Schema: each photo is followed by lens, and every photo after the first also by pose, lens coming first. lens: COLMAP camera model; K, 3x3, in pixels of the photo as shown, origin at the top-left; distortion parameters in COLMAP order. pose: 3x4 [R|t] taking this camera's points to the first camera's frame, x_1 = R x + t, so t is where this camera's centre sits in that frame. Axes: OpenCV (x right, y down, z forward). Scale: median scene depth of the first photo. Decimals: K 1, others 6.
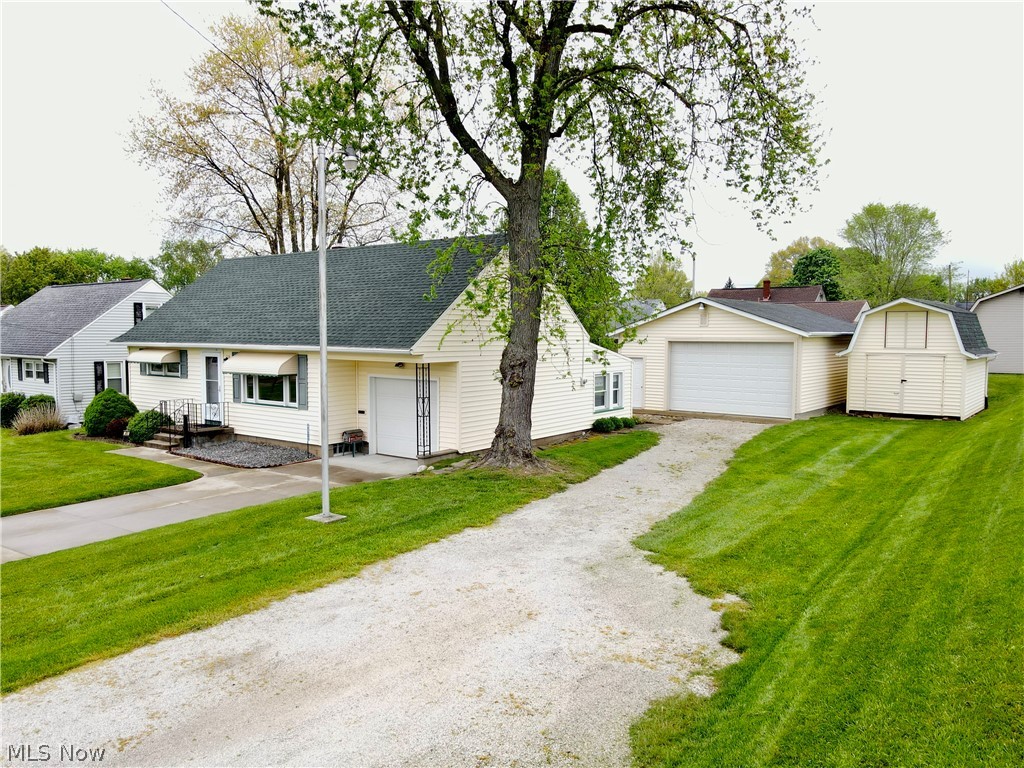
lens RADIAL K [[729.7, 0, 512.0], [0, 729.7, 384.0], [0, 0, 1]] dist [0.010896, -0.000145]
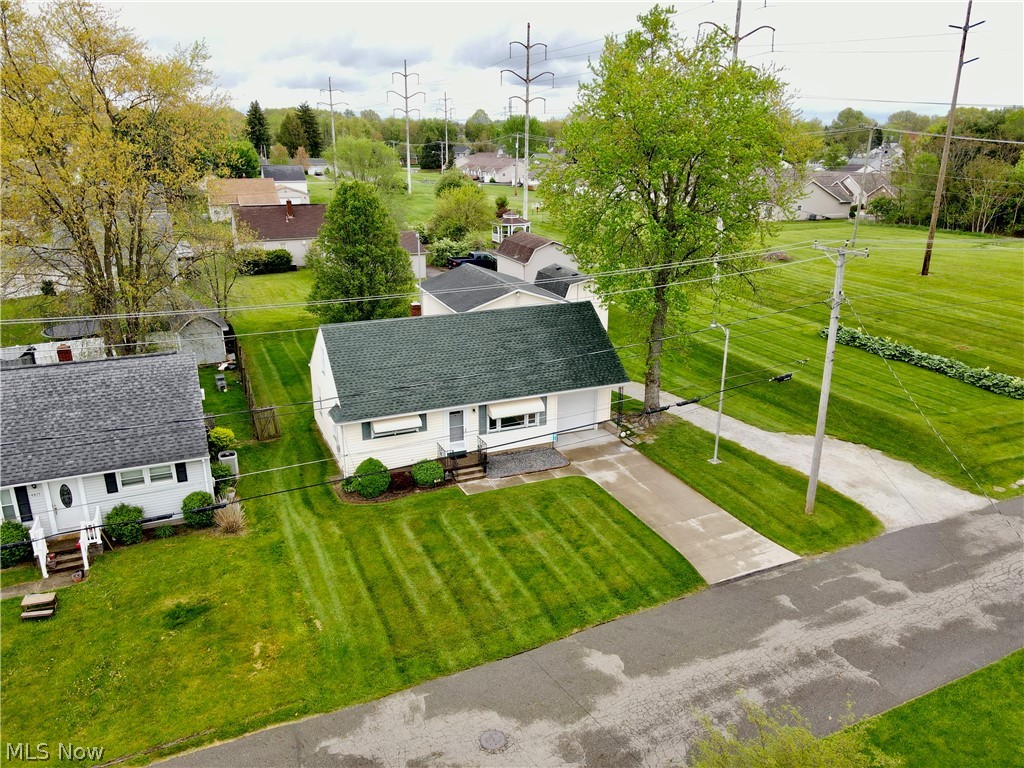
lens RADIAL K [[744.6, 0, 512.0], [0, 744.6, 384.0], [0, 0, 1]] dist [0.011113, 0.003006]
pose [[0.518042, -0.276800, 0.809329, -1.525867], [0.057125, 0.955275, 0.290150, -0.508404], [-0.853446, -0.104077, 0.510685, 0.149321]]
